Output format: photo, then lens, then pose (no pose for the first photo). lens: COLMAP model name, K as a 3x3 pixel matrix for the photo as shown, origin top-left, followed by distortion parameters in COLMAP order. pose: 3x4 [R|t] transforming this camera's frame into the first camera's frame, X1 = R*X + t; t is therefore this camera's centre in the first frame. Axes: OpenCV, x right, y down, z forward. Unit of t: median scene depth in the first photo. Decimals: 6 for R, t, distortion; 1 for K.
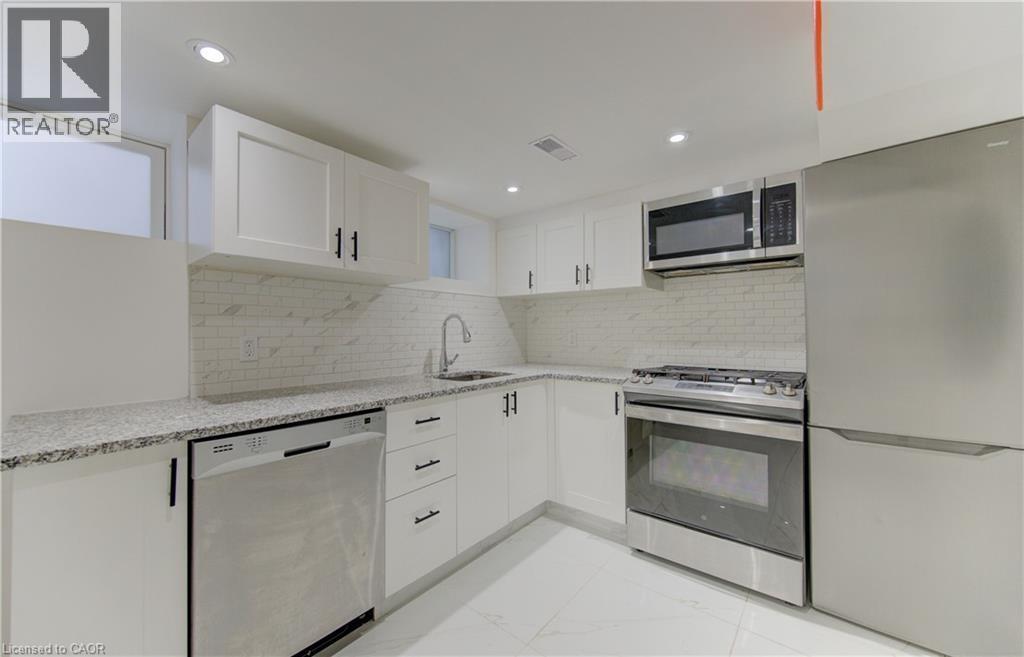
lens RADIAL K [[384.4, 0, 509.6], [0, 384.4, 330.9], [0, 0, 1]] dist [0.000406, -0.000206]
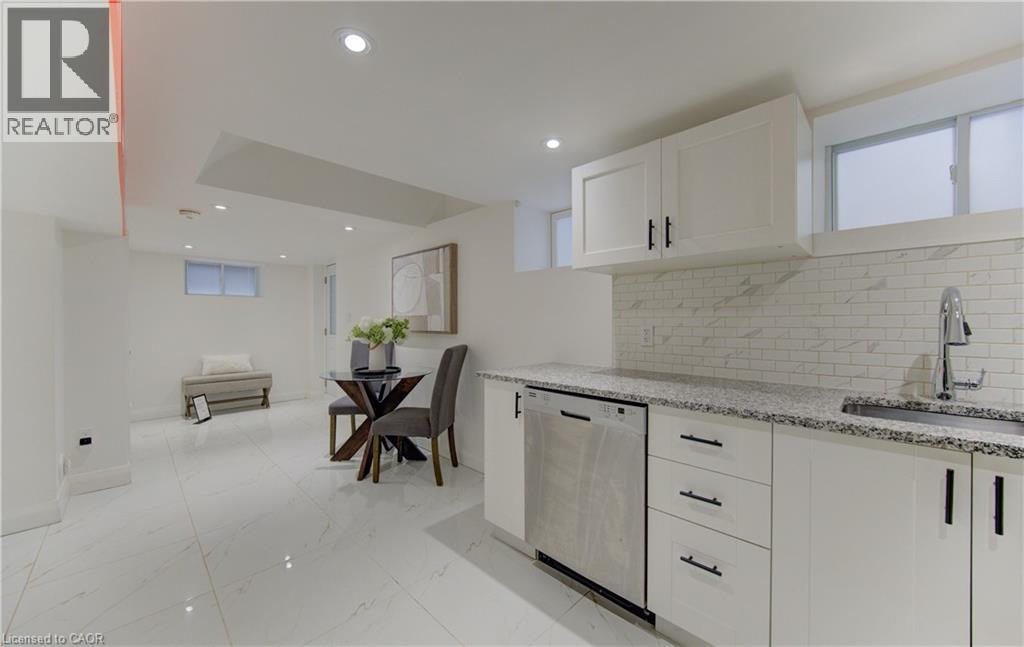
lens RADIAL K [[375.2, 0, 512.5], [0, 375.2, 324.6], [0, 0, 1]] dist [-0.006827, 0.000125]
pose [[-0.077485, 0.012013, -0.996921, 0.435161], [0.004689, 0.999921, 0.011685, -0.004047], [0.996983, -0.003769, -0.077535, 0.546112]]
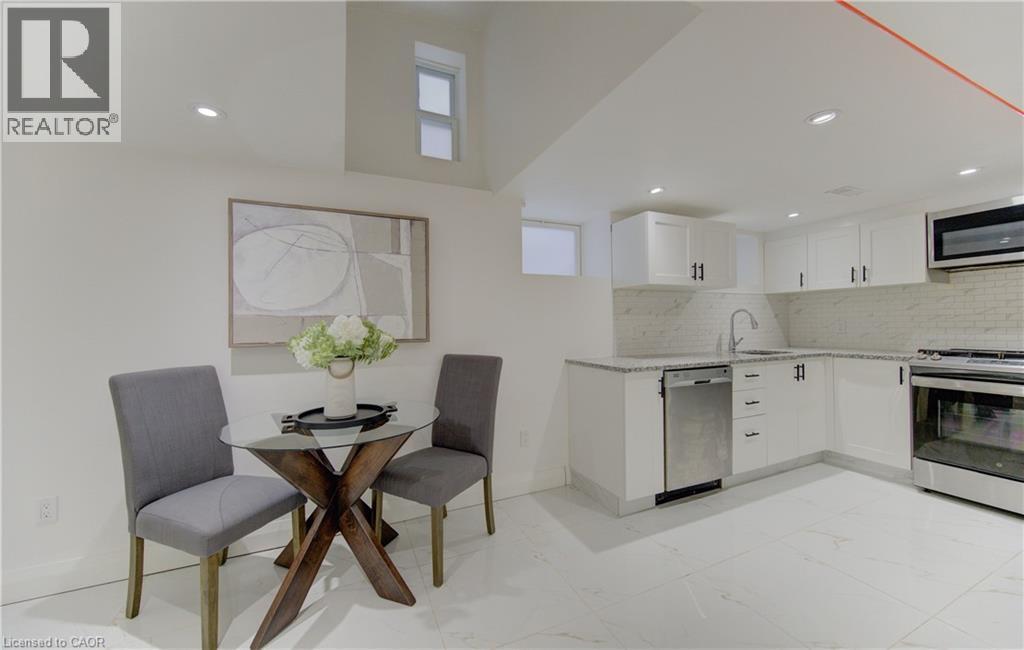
lens RADIAL K [[375.2, 0, 513.3], [0, 375.2, 325.2], [0, 0, 1]] dist [-0.006827, 0.000125]
pose [[0.895305, -0.007653, -0.445387, -0.327217], [0.011194, 0.999923, 0.005321, -0.001002], [0.445312, -0.009749, 0.895322, -0.690197]]
